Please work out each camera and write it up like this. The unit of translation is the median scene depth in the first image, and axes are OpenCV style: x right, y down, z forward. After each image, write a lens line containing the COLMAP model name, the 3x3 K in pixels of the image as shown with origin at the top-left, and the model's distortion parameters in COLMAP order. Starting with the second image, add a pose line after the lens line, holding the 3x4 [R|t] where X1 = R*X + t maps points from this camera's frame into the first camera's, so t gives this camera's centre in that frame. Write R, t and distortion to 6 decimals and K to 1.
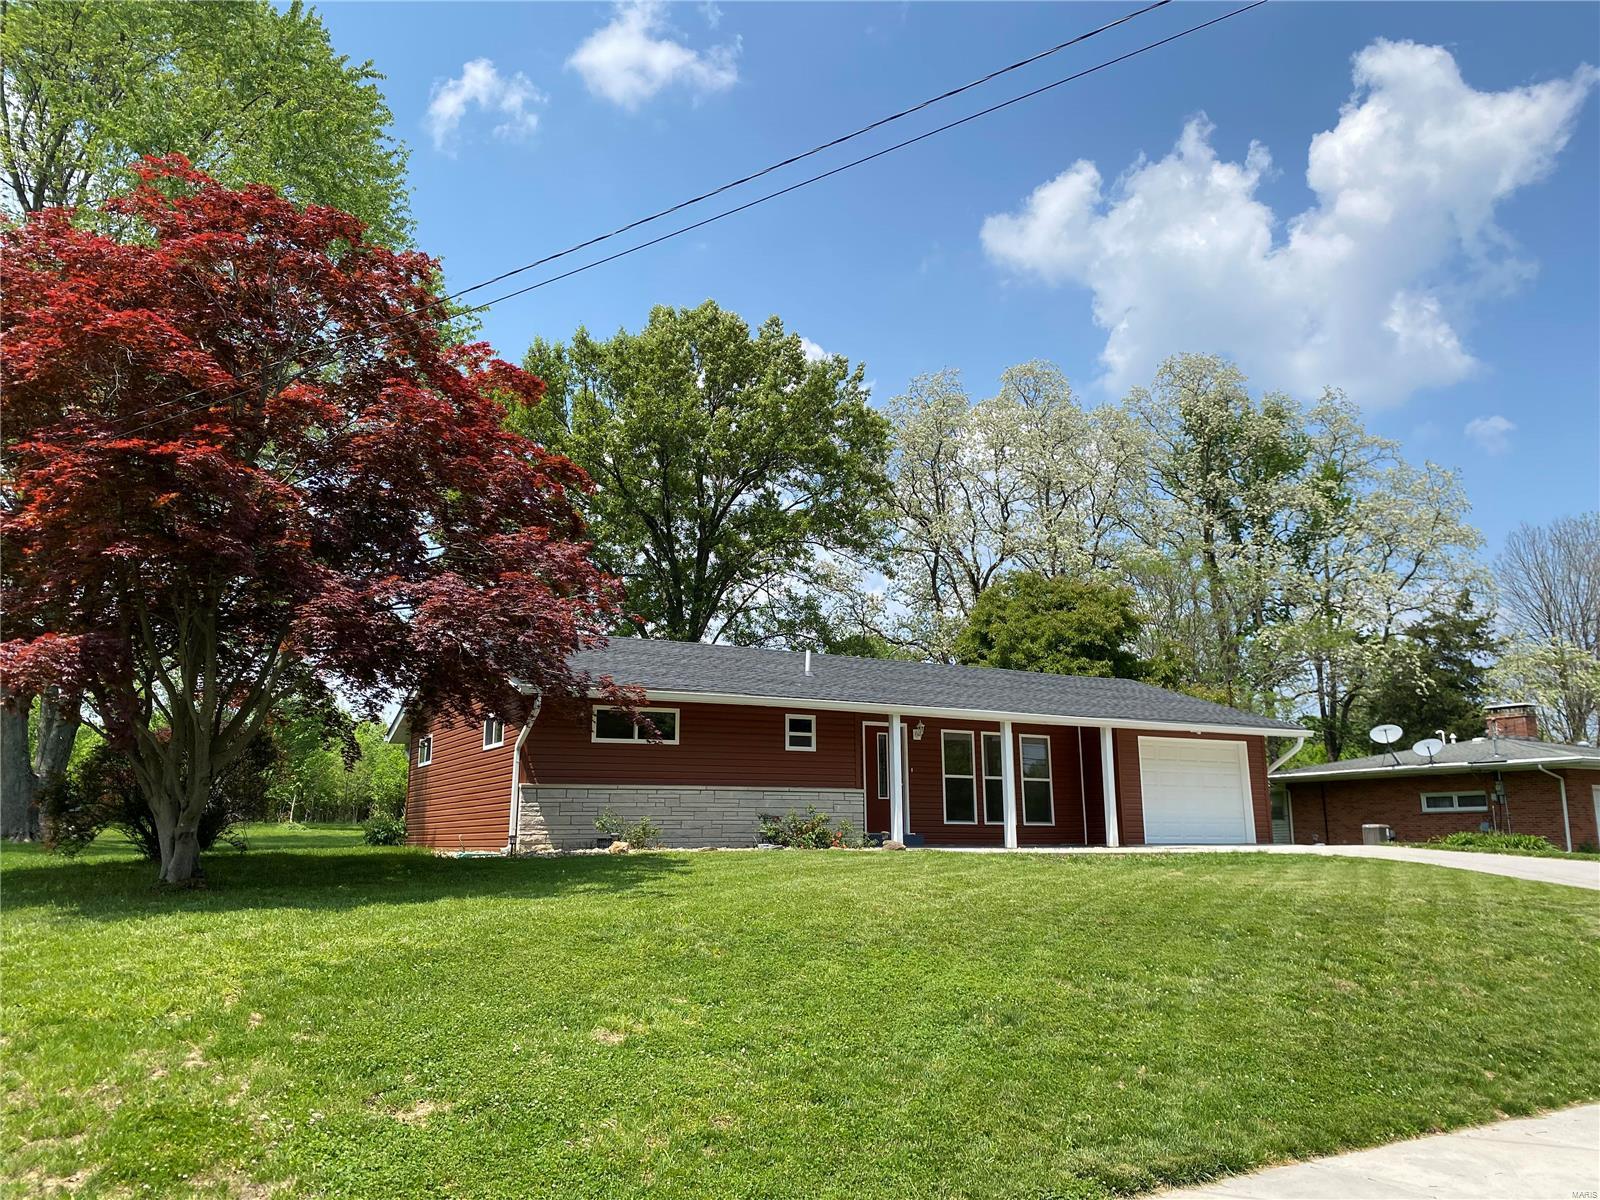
lens RADIAL K [[1222.9, 0, 794.5], [0, 1222.9, 596.0], [0, 0, 1]] dist [0.102317, -0.000634]
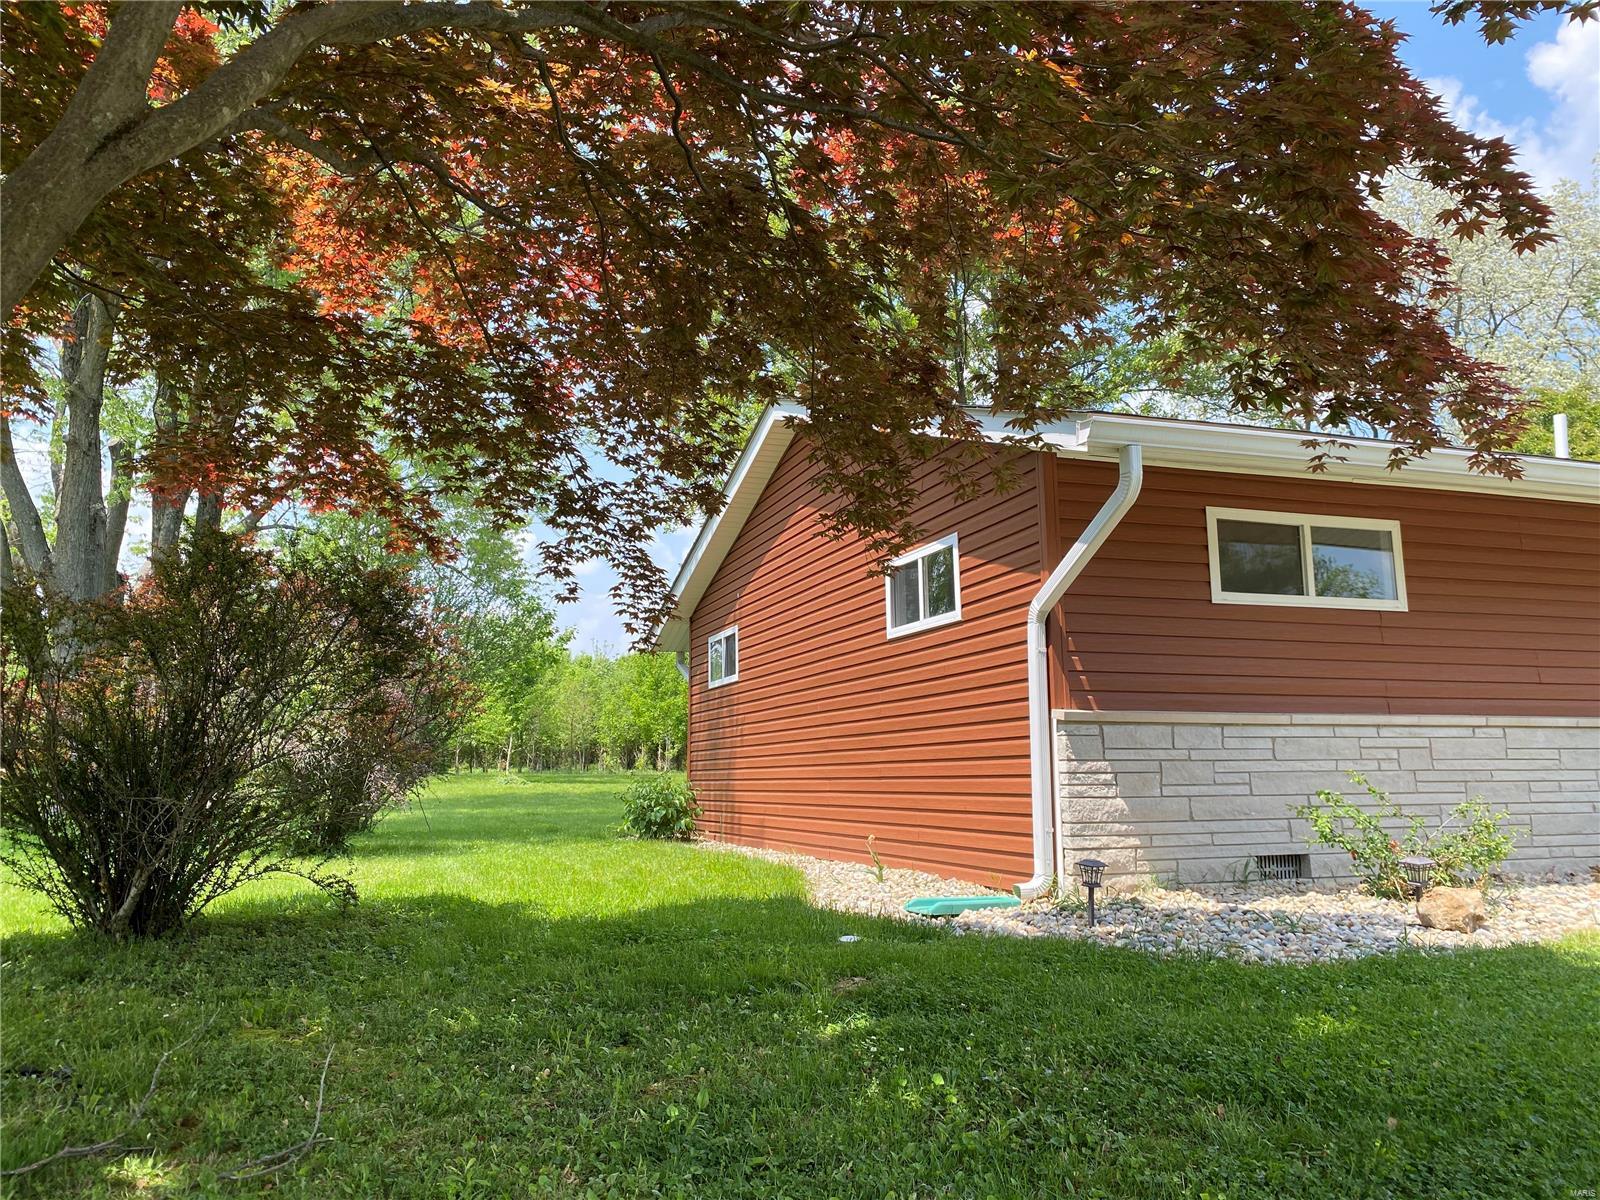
lens RADIAL K [[1222.9, 0, 807.0], [0, 1222.9, 599.5], [0, 0, 1]] dist [0.102317, -0.000634]
pose [[0.989102, -0.027155, -0.144705, -0.197889], [0.034425, 0.998255, 0.047976, 0.080958], [0.143150, -0.052435, 0.988311, 0.512839]]
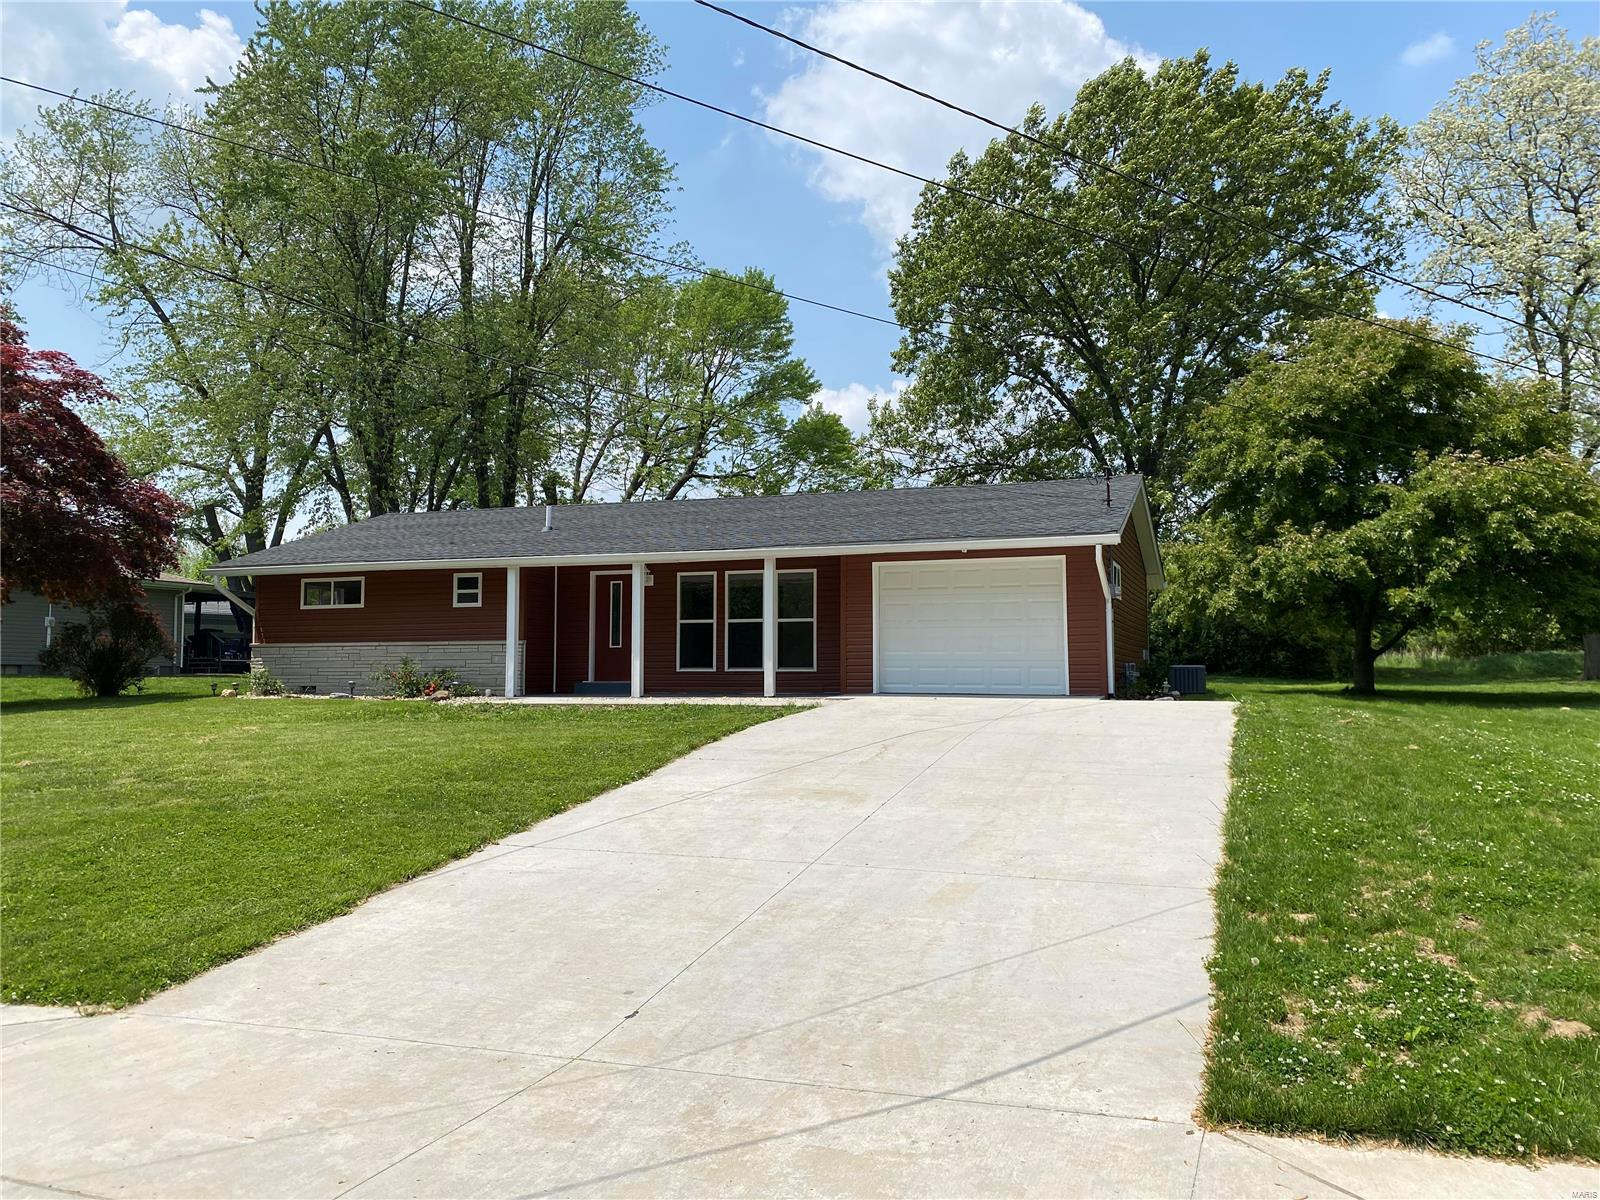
lens RADIAL K [[1222.9, 0, 802.6], [0, 1222.9, 599.6], [0, 0, 1]] dist [0.102317, -0.000634]
pose [[0.665526, -0.045001, -0.745016, 0.916869], [0.143758, 0.987219, 0.068788, 0.081571], [0.732399, -0.152882, 0.663490, 0.464892]]
